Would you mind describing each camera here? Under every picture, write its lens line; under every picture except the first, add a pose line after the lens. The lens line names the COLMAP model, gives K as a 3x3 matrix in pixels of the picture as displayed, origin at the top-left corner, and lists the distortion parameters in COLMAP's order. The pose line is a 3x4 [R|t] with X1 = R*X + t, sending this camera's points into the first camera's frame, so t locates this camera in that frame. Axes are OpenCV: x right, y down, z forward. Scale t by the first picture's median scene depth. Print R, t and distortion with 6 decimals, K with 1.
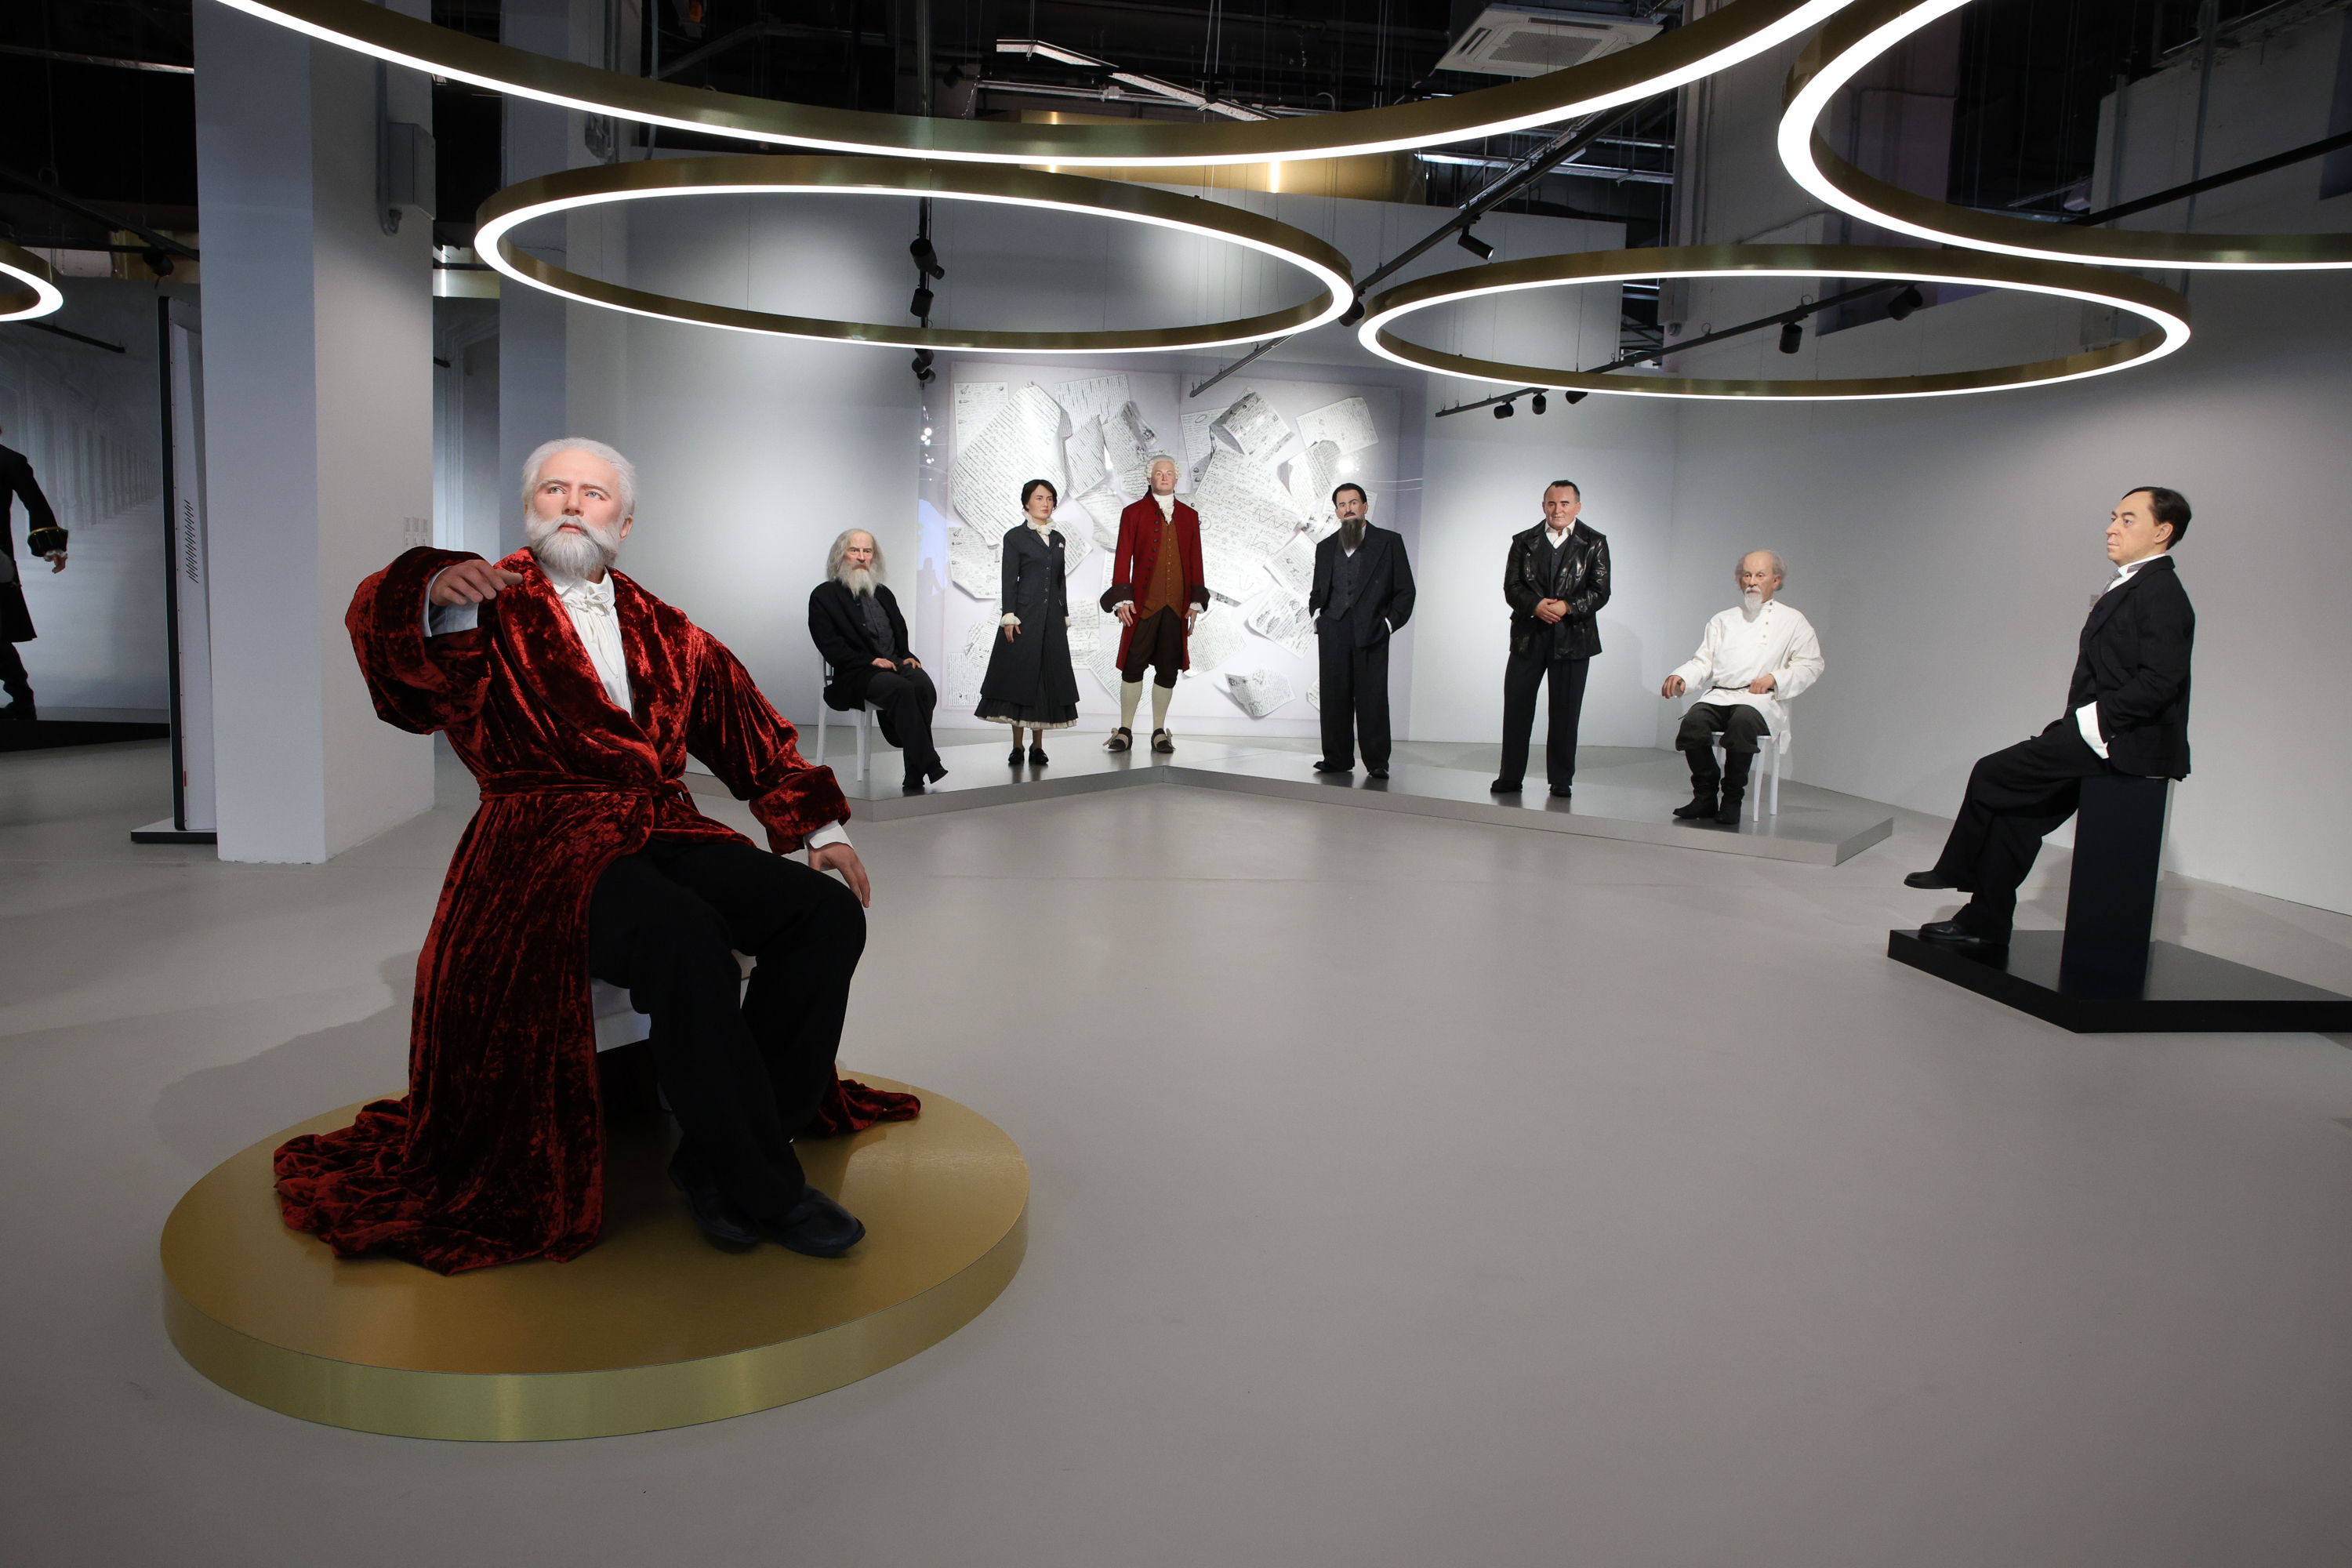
lens RADIAL K [[1937.6, 0, 1175.2], [0, 1937.6, 784.6], [0, 0, 1]] dist [-0.002243, 0.002420]
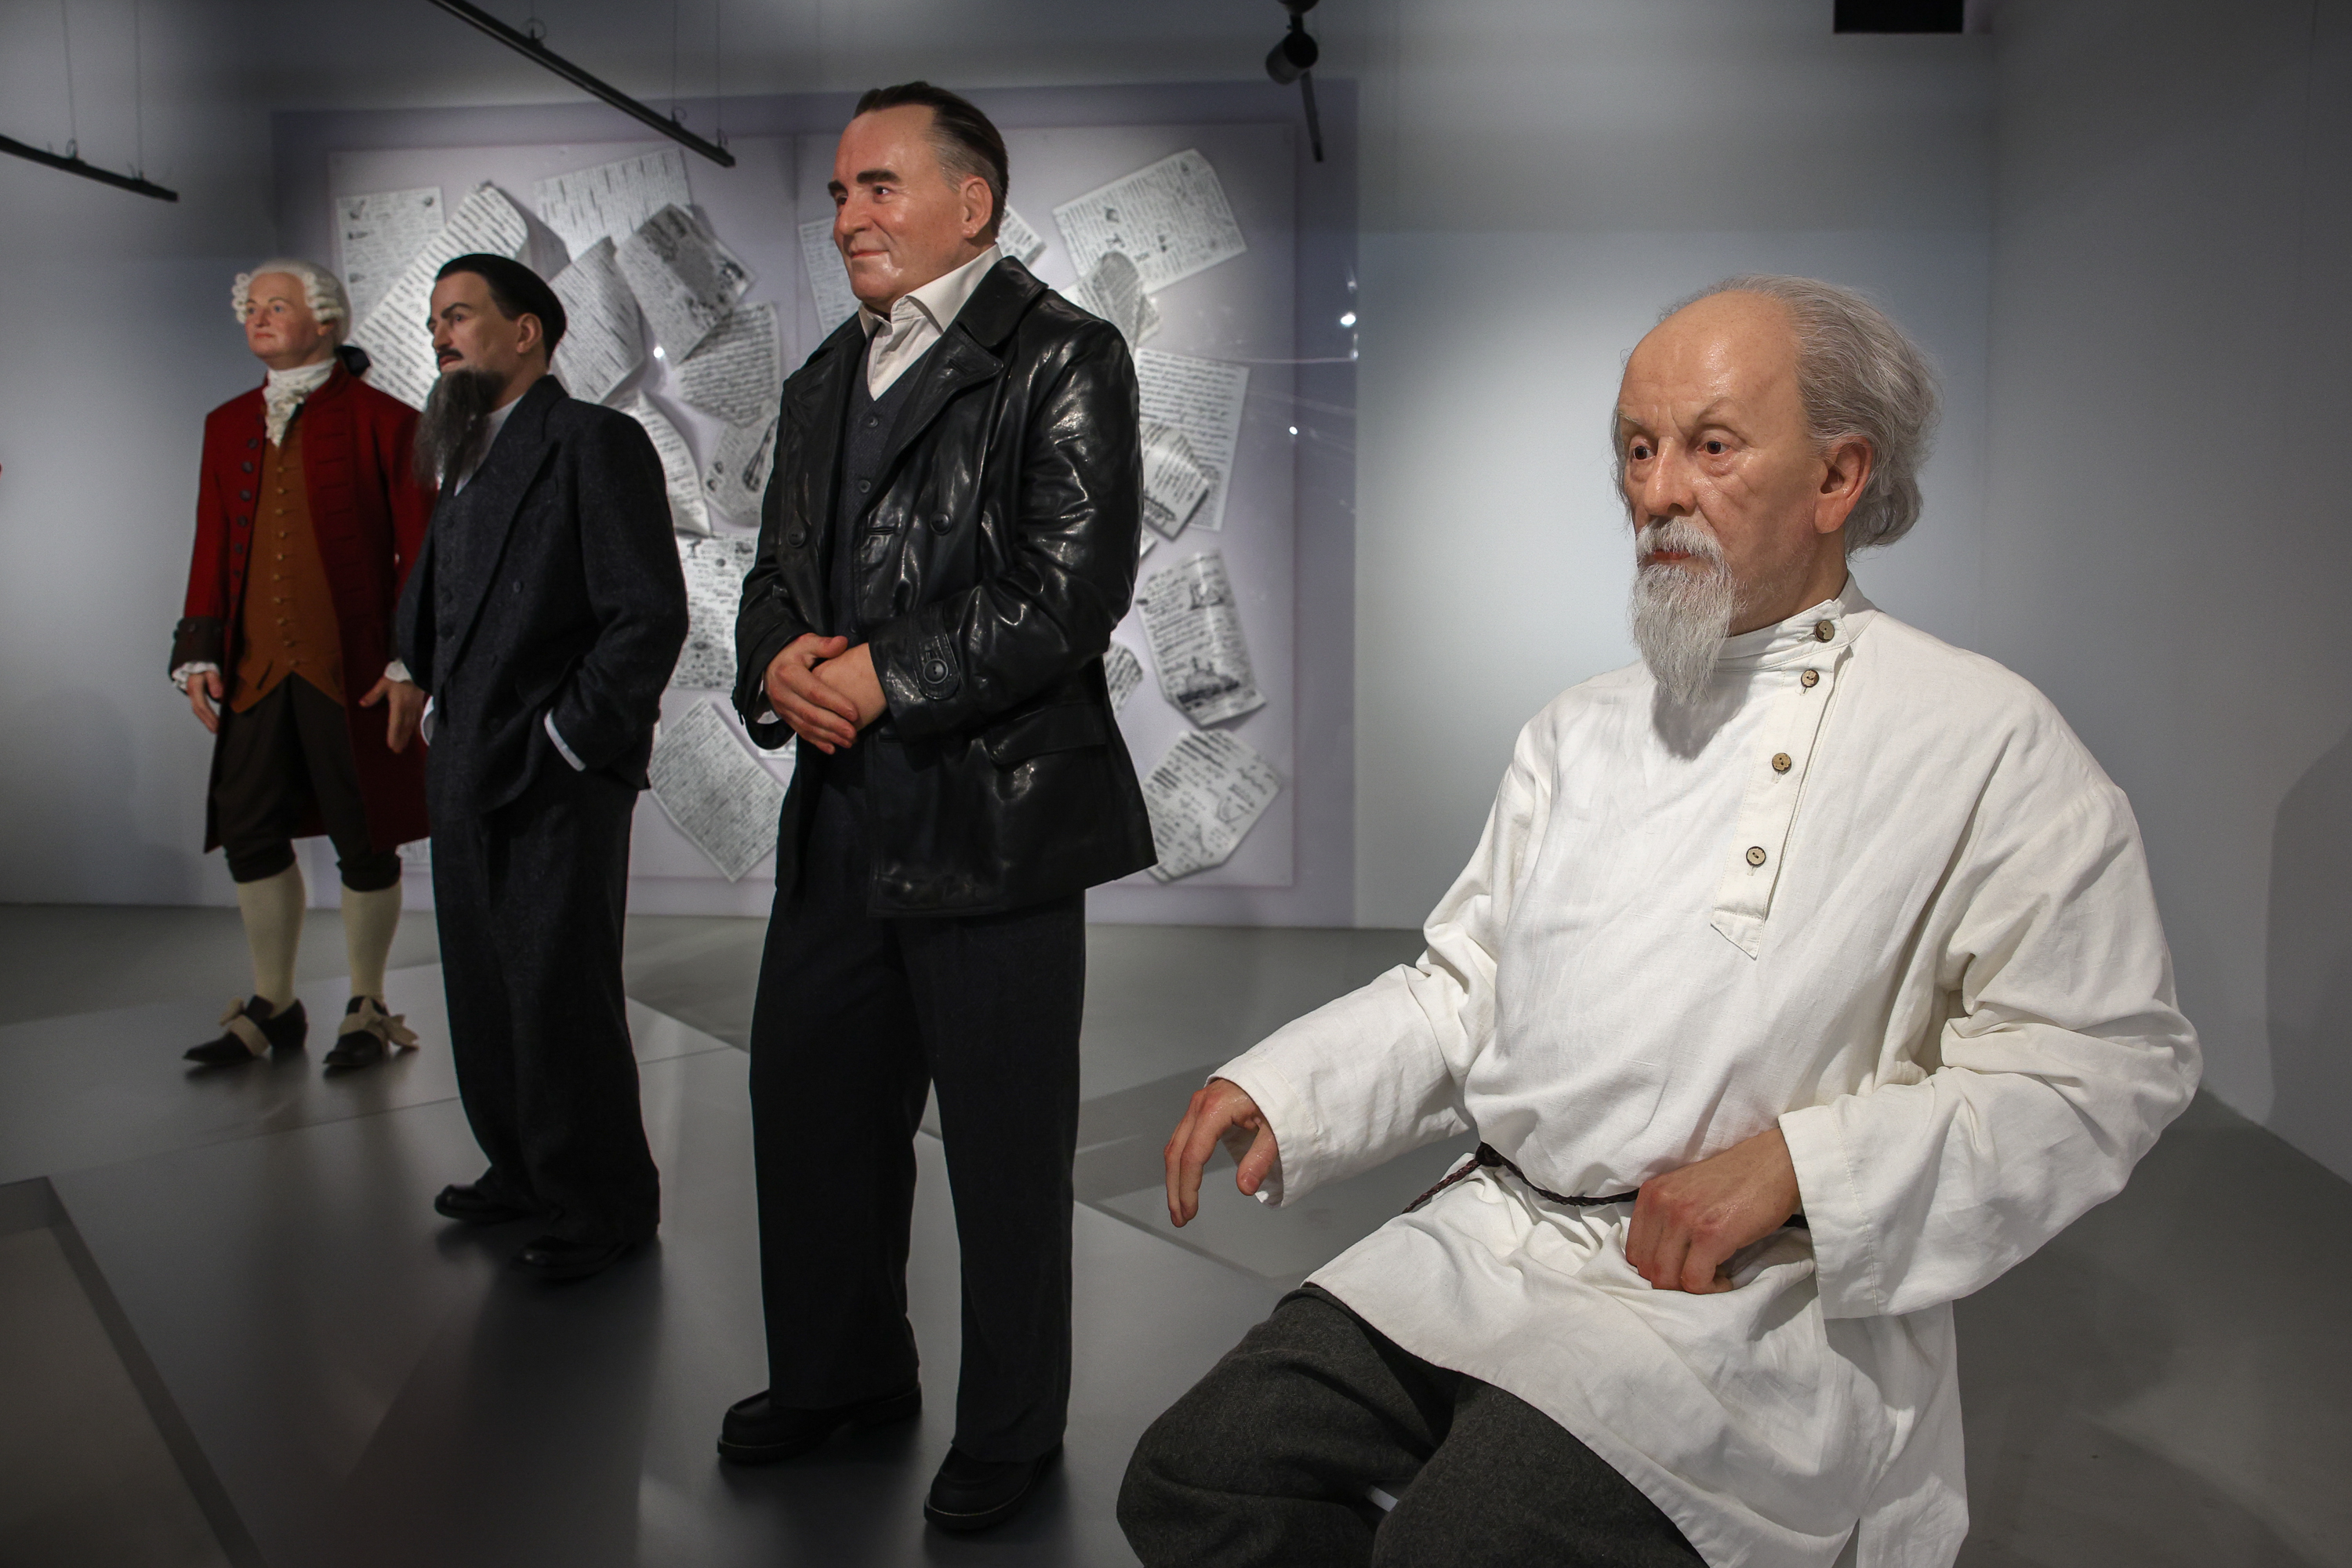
lens RADIAL K [[1937.6, 0, 1177.4], [0, 1937.6, 784.7], [0, 0, 1]] dist [-0.002243, 0.002420]
pose [[0.960068, -0.016904, -0.279256, 0.302972], [0.016784, 0.999855, -0.002819, -0.081940], [0.279263, -0.001980, 0.960212, 0.844646]]
